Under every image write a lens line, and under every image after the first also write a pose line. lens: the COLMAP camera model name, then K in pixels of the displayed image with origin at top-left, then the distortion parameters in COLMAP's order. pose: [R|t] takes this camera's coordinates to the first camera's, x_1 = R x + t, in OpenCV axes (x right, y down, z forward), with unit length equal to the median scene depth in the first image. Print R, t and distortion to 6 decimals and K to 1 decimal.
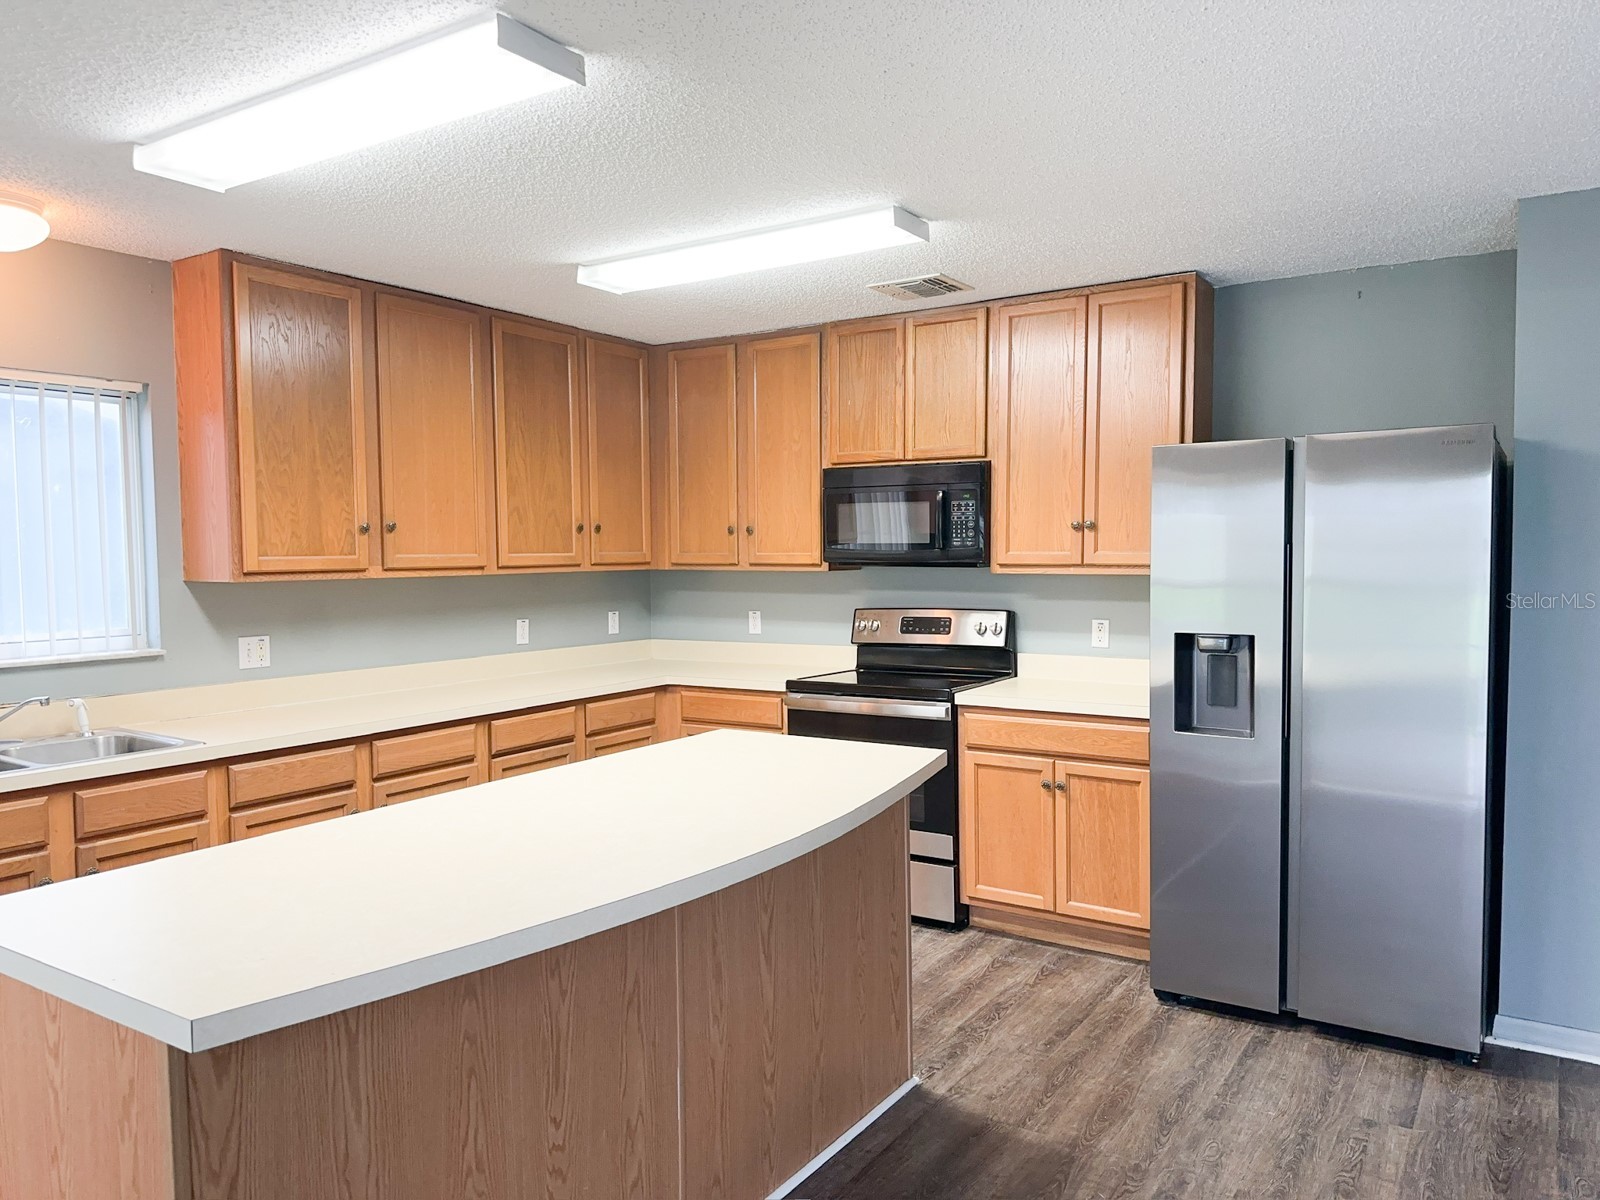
lens RADIAL K [[1126.9, 0, 804.8], [0, 1126.9, 608.6], [0, 0, 1]] dist [0.158926, -0.248531]
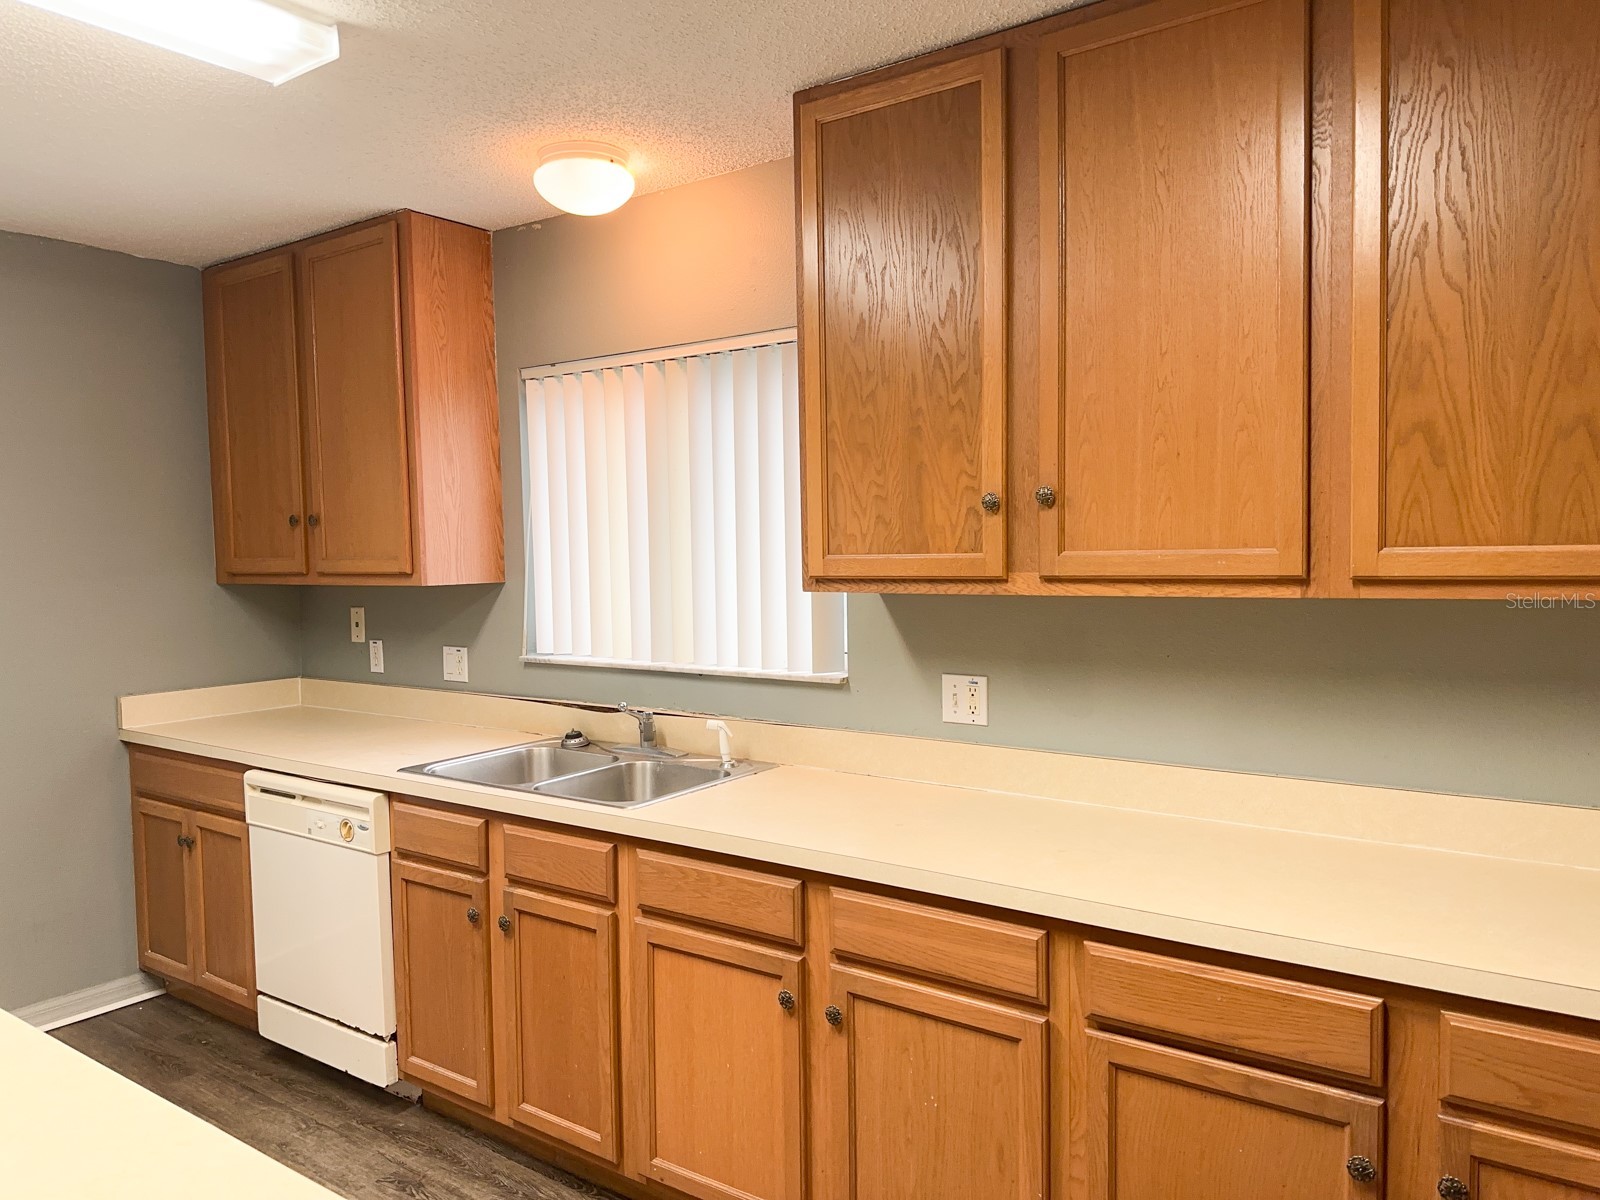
lens RADIAL K [[1126.9, 0, 804.8], [0, 1126.9, 608.6], [0, 0, 1]] dist [0.158926, -0.248531]
pose [[-0.054943, 0.065551, -0.996335, 0.152856], [-0.034755, 0.997113, 0.067518, -0.051250], [0.997884, 0.038337, -0.052506, 0.907345]]
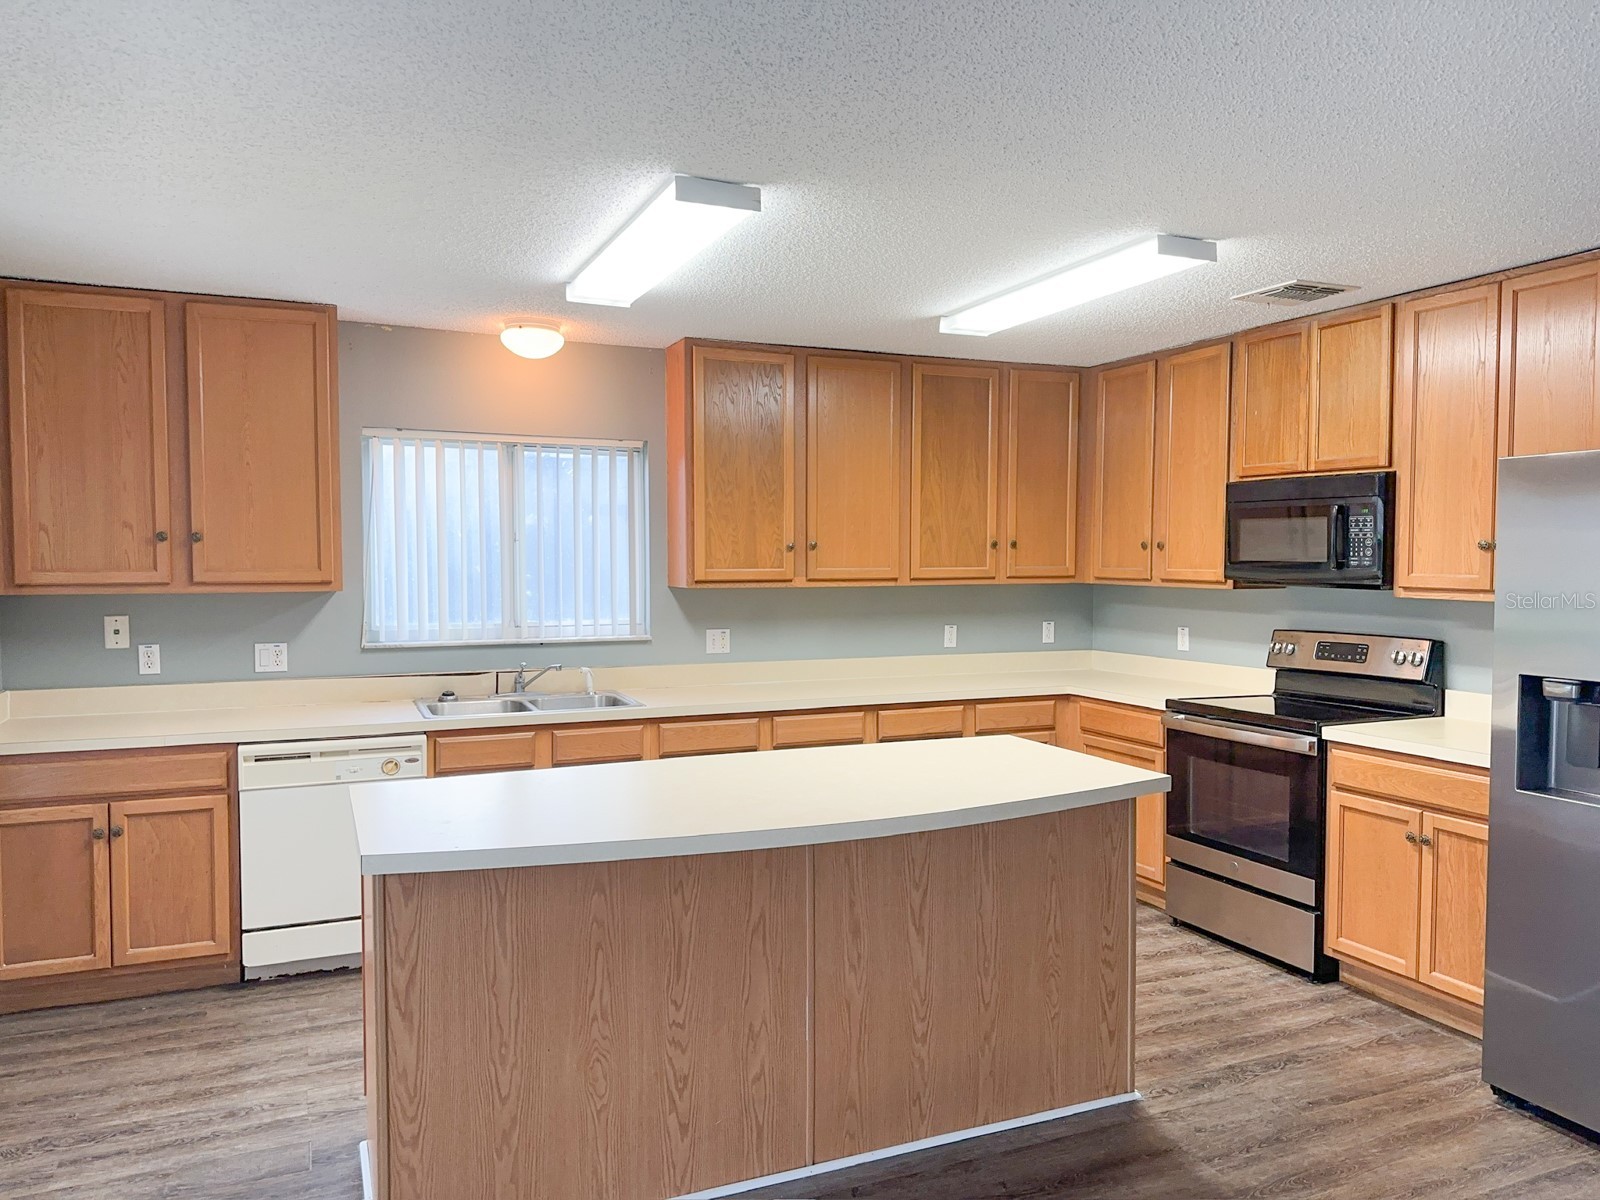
lens RADIAL K [[1126.9, 0, 804.8], [0, 1126.9, 608.6], [0, 0, 1]] dist [0.158926, -0.248531]
pose [[0.837087, 0.035609, -0.545909, 0.289421], [-0.037069, 0.999278, 0.008340, -0.013273], [0.545812, 0.013255, 0.837803, -0.015779]]
